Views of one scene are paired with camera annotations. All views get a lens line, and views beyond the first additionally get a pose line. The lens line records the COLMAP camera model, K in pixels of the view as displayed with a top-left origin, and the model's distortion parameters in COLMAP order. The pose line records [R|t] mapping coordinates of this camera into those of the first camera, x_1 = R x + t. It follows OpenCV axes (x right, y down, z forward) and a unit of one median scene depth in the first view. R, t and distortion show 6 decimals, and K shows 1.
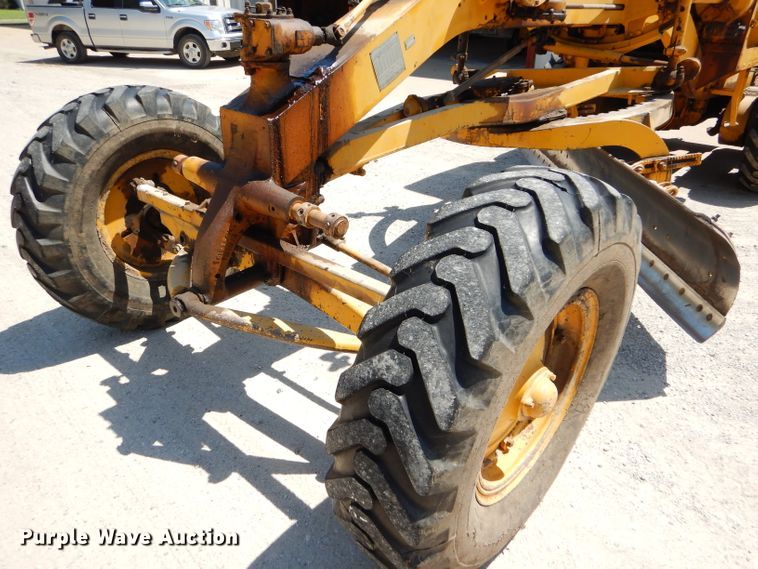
lens RADIAL K [[539.5, 0, 374.6], [0, 539.5, 280.3], [0, 0, 1]] dist [0.005751, 0.002046]
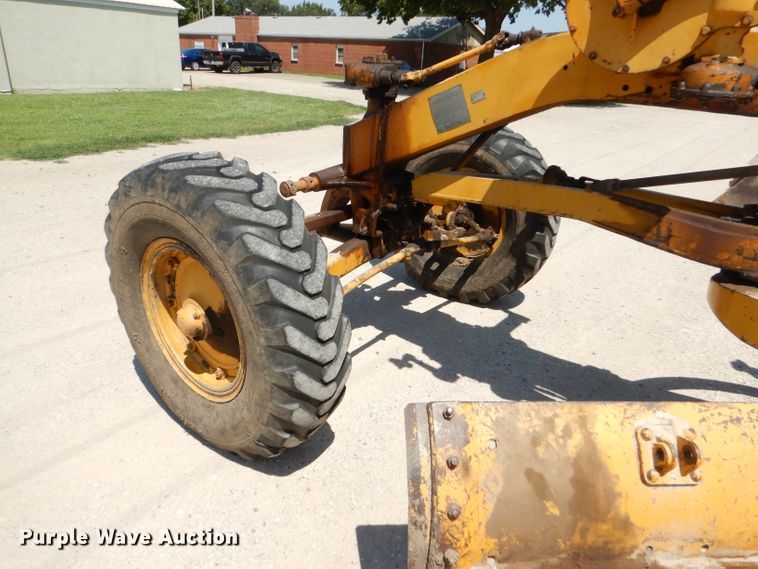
lens RADIAL K [[539.5, 0, 374.6], [0, 539.5, 280.3], [0, 0, 1]] dist [0.005751, 0.002046]
pose [[0.066789, 0.386667, -0.919798, 0.983120], [-0.510124, 0.805497, 0.301576, -0.324833], [0.857504, 0.449069, 0.251047, 0.641668]]
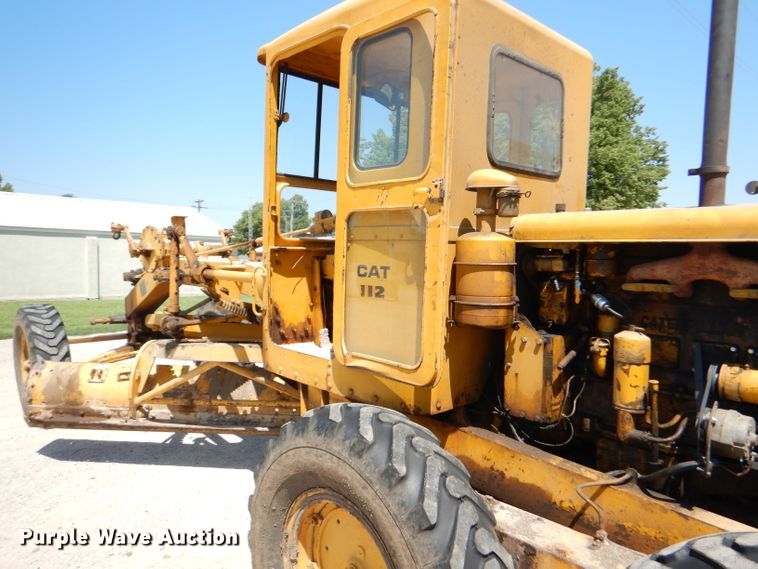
lens RADIAL K [[532.0, 0, 380.8], [0, 532.0, 274.4], [0, 0, 1]] dist [-0.041600, 0.002083]
pose [[-0.058442, 0.024837, -0.997982, 2.297457], [-0.477754, 0.877081, 0.049805, -1.022205], [0.876548, 0.479700, -0.039393, 1.844312]]
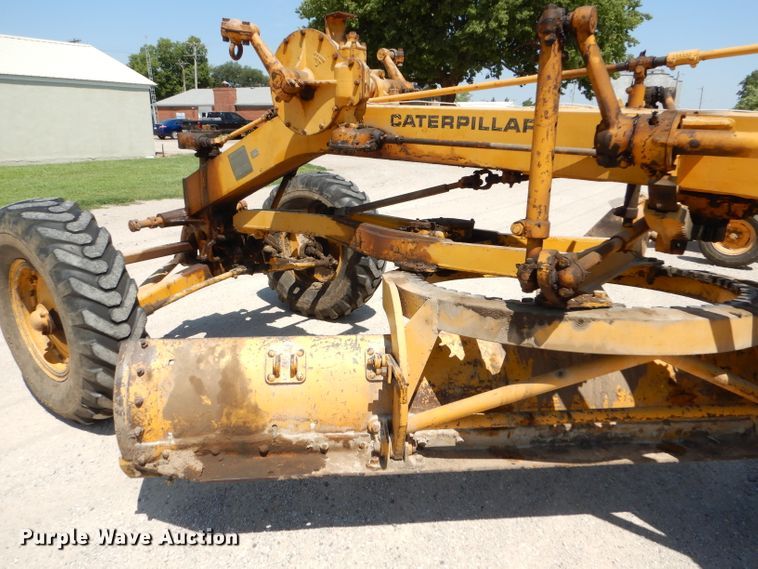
lens RADIAL K [[539.5, 0, 374.6], [0, 539.5, 280.3], [0, 0, 1]] dist [0.005751, 0.002046]
pose [[0.094651, 0.286043, -0.953531, 1.361293], [-0.481699, 0.851395, 0.207589, -0.530686], [0.871210, 0.439666, 0.218372, 0.974379]]
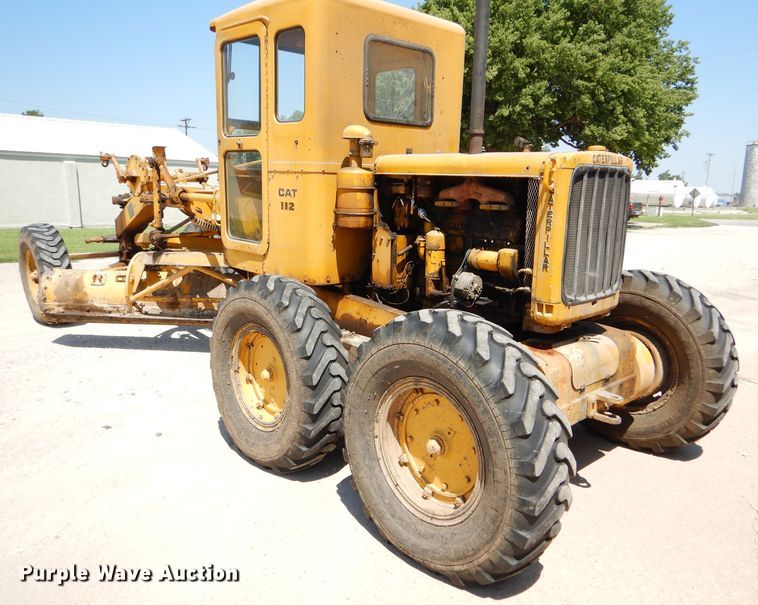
lens RADIAL K [[588.9, 0, 402.5], [0, 588.9, 304.0], [0, 0, 1]] dist [-0.016058, -0.006001]
pose [[-0.047066, 0.187184, -0.981197, 2.952932], [-0.488276, 0.852621, 0.186077, -1.165107], [0.871419, 0.487852, 0.051268, 2.130232]]
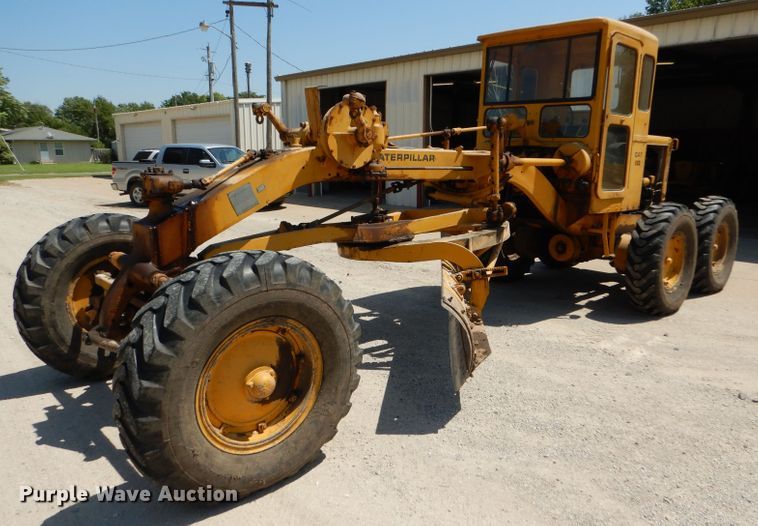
lens RADIAL K [[563.5, 0, 388.6], [0, 563.5, 256.4], [0, 0, 1]] dist [0.001172, 0.007665]
pose [[0.995492, 0.019389, -0.092844, 0.537799], [-0.046182, 0.954095, -0.295924, 0.212792], [0.082845, 0.298877, 0.950689, -0.465994]]
